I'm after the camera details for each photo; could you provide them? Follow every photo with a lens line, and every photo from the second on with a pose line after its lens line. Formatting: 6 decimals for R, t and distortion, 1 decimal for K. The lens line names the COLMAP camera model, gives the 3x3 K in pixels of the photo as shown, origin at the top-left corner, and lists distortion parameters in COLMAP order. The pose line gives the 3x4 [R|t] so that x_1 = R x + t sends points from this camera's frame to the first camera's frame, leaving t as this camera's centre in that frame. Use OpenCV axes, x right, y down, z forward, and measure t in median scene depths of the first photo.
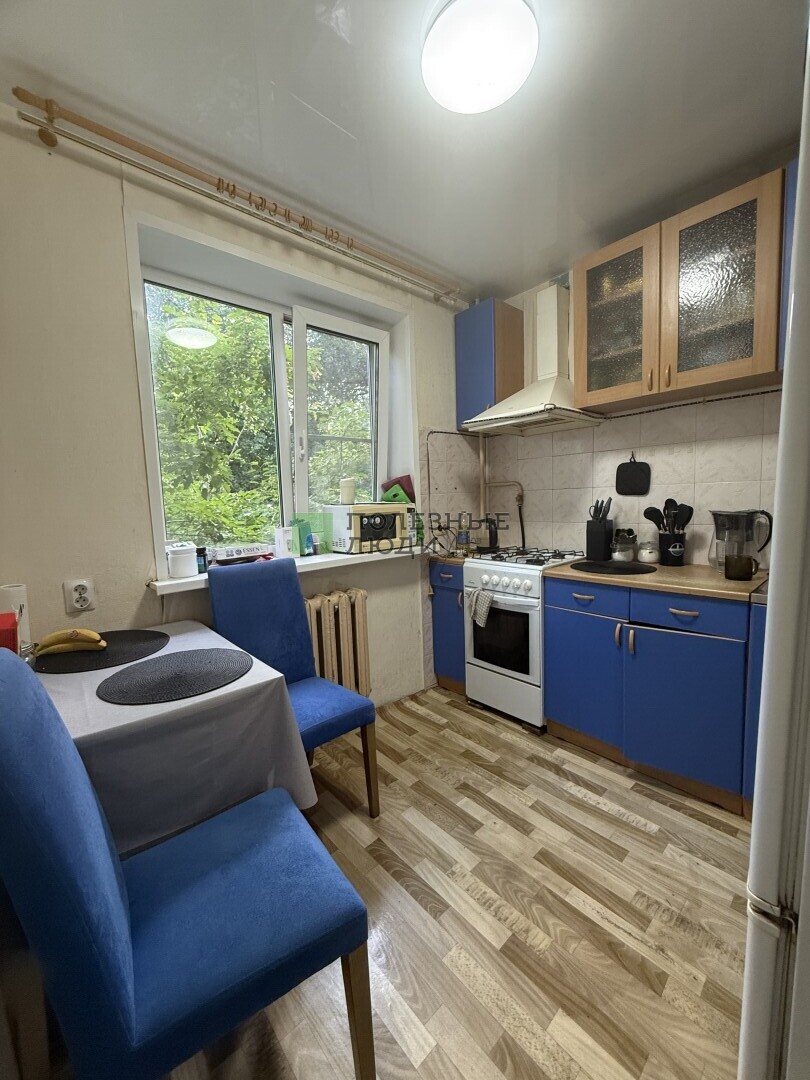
lens RADIAL K [[430.2, 0, 403.7], [0, 430.2, 537.8], [0, 0, 1]] dist [-0.001800, 0.000717]
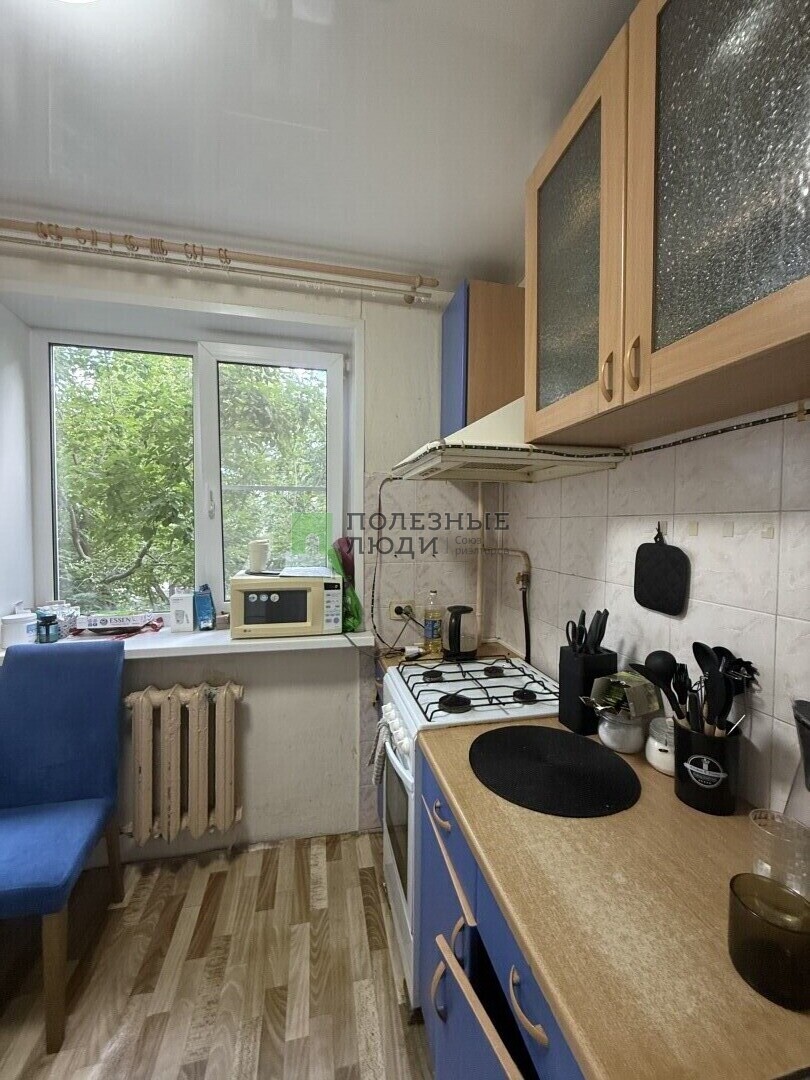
lens RADIAL K [[430.2, 0, 405.6], [0, 430.2, 538.1], [0, 0, 1]] dist [-0.001800, 0.000717]
pose [[0.873391, 0.056483, -0.483734, 0.632715], [-0.082737, 0.996022, -0.033083, -0.174475], [0.479941, 0.068917, 0.874590, 0.538069]]
